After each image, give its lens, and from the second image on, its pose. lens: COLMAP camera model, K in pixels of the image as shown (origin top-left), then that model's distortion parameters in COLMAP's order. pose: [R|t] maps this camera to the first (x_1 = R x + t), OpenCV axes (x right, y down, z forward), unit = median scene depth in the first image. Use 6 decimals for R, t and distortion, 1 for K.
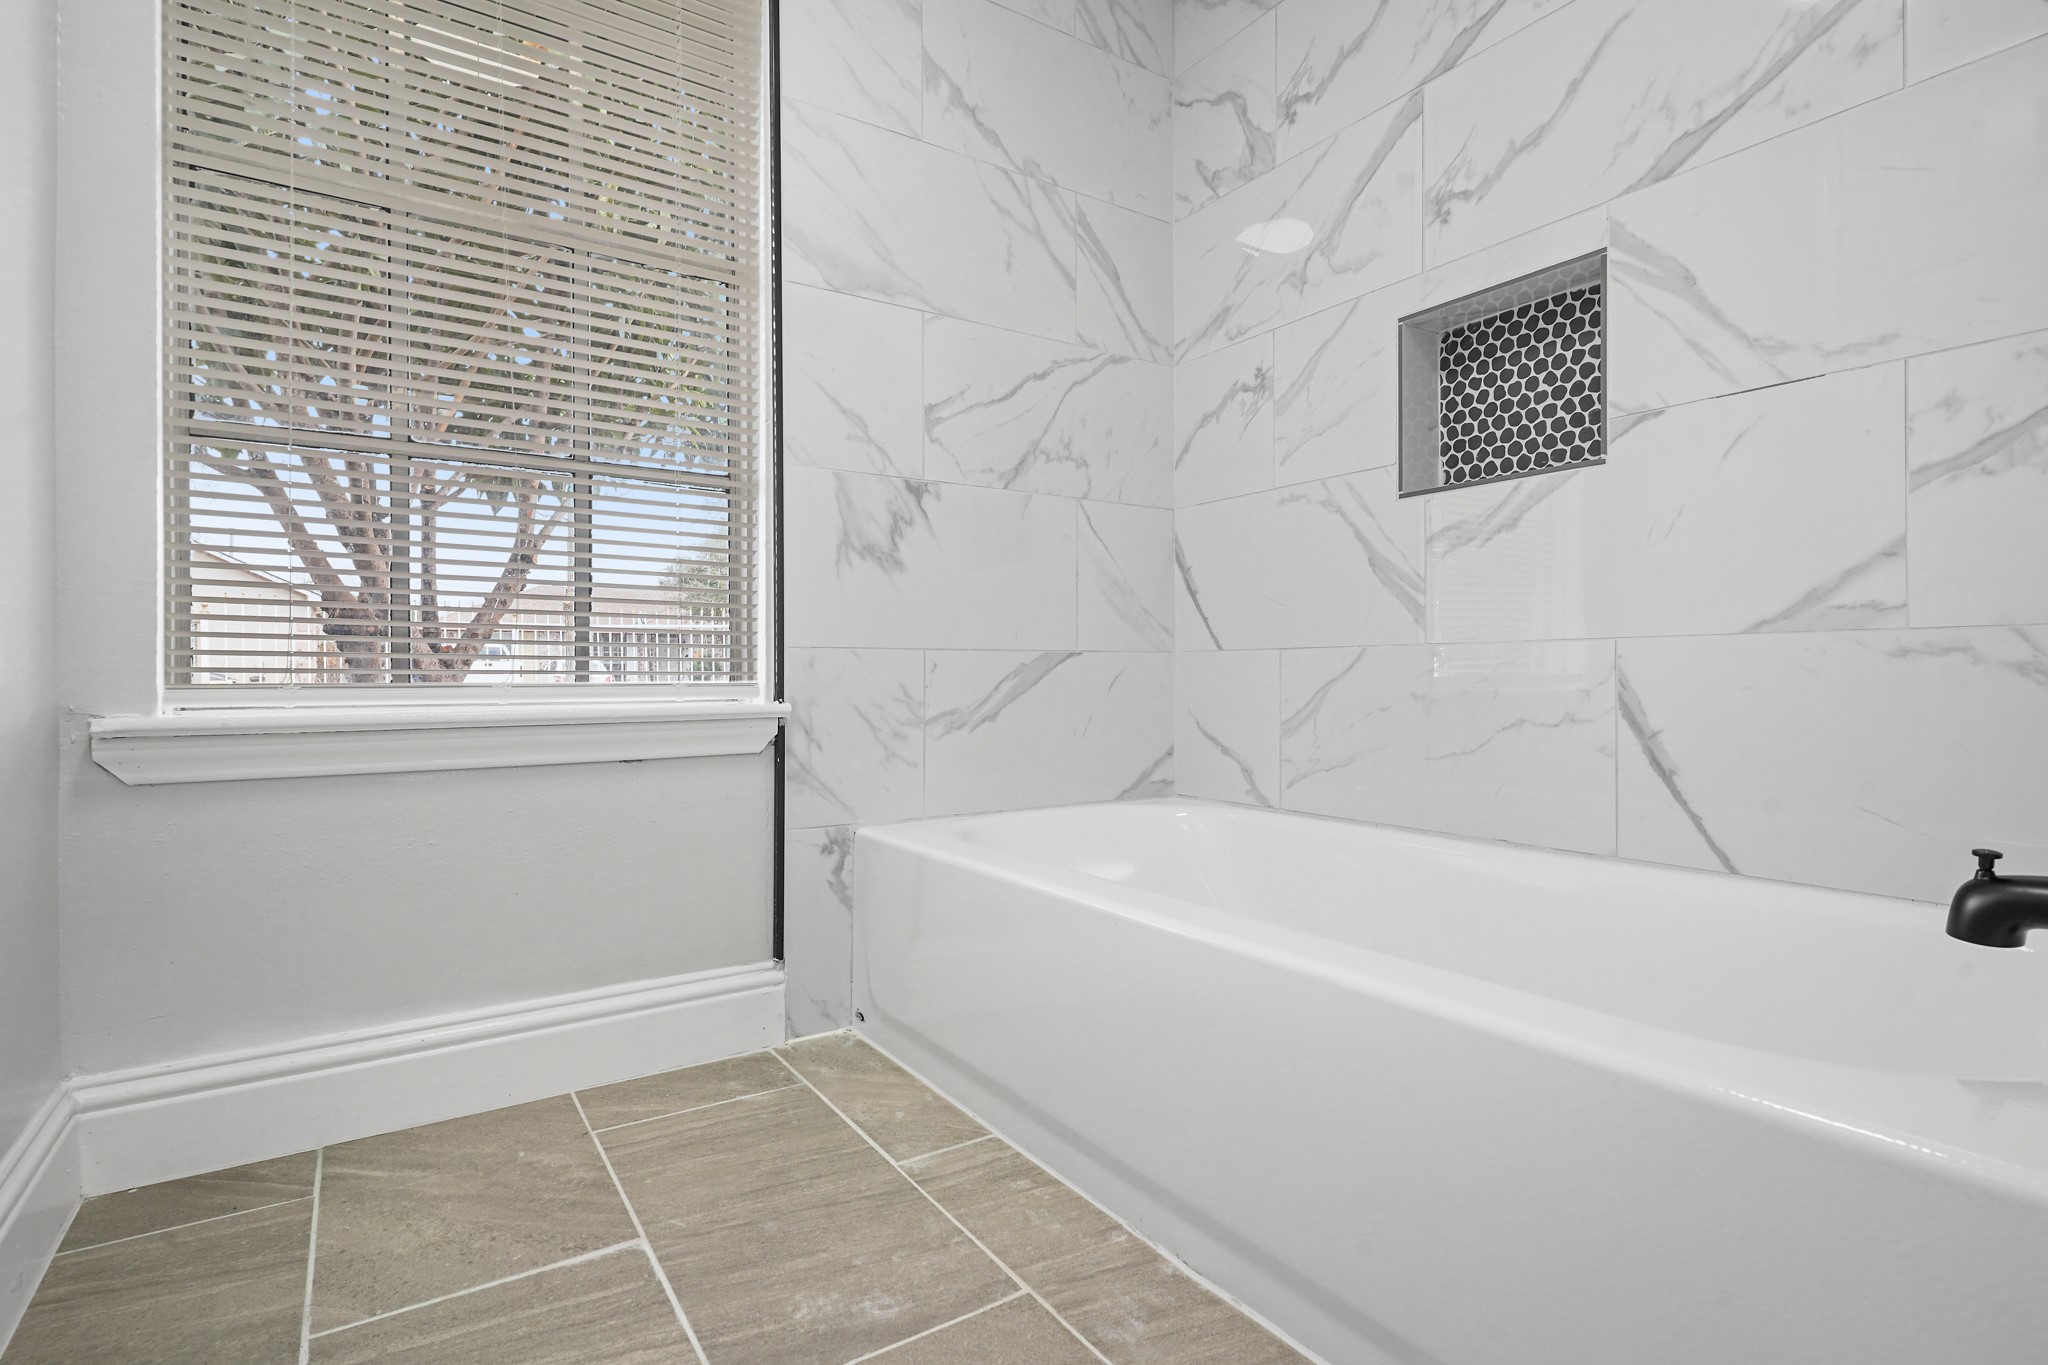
lens RADIAL K [[1002.3, 0, 1020.9], [0, 1002.3, 679.7], [0, 0, 1]] dist [-0.001371, 0.000008]
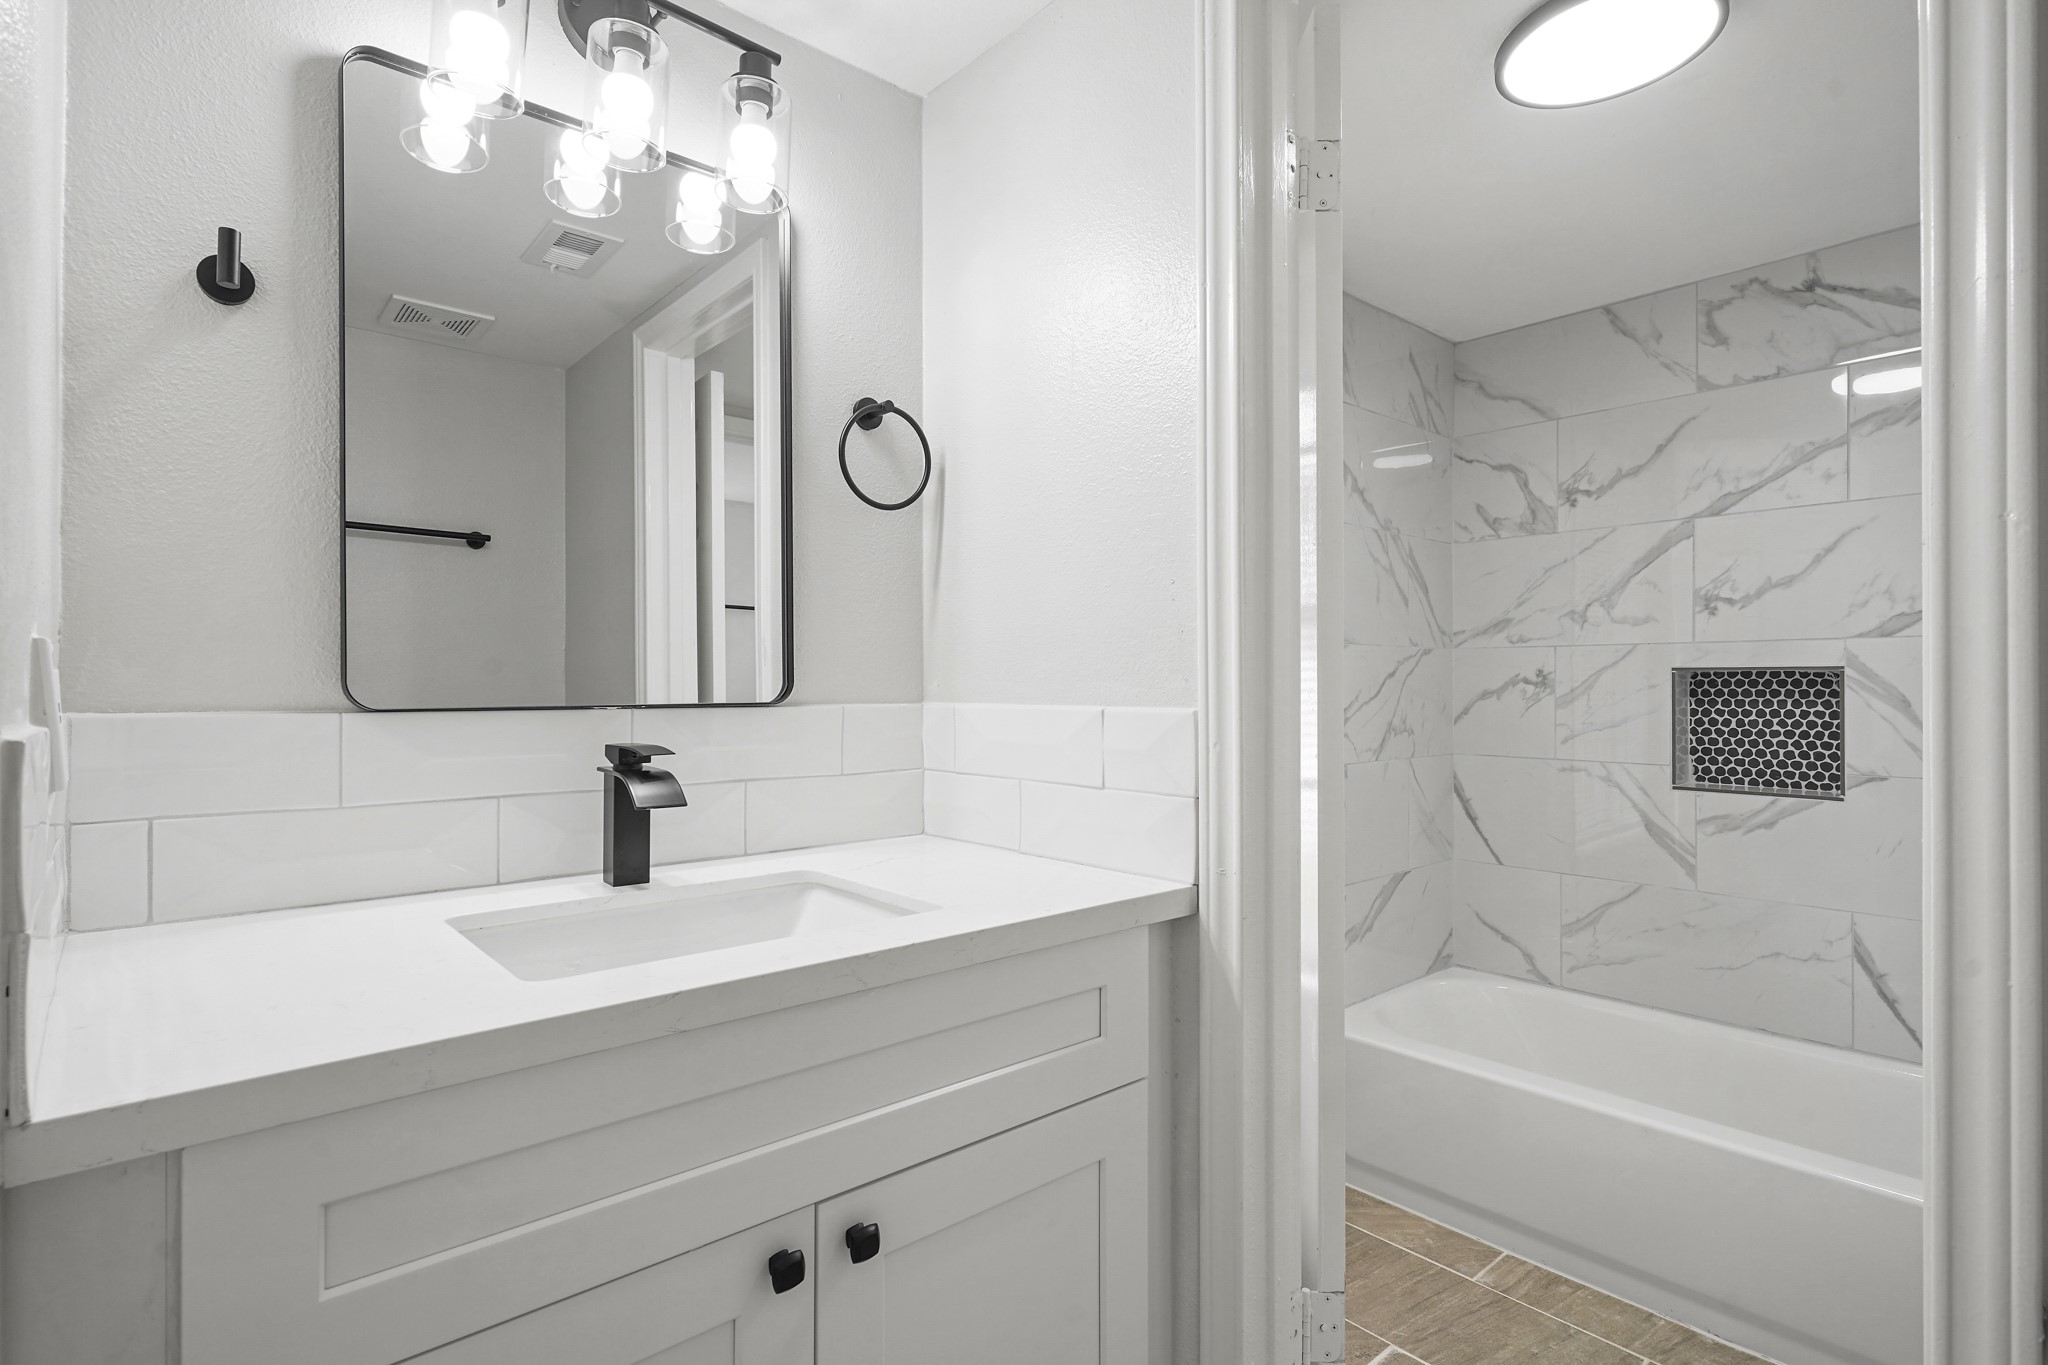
lens RADIAL K [[1002.3, 0, 1030.1], [0, 1002.3, 685.3], [0, 0, 1]] dist [-0.001371, 0.000008]
pose [[0.991704, 0.003859, 0.128482, -0.696415], [-0.002513, 0.999940, -0.010631, -0.291488], [-0.128515, 0.010220, 0.991655, -0.320801]]
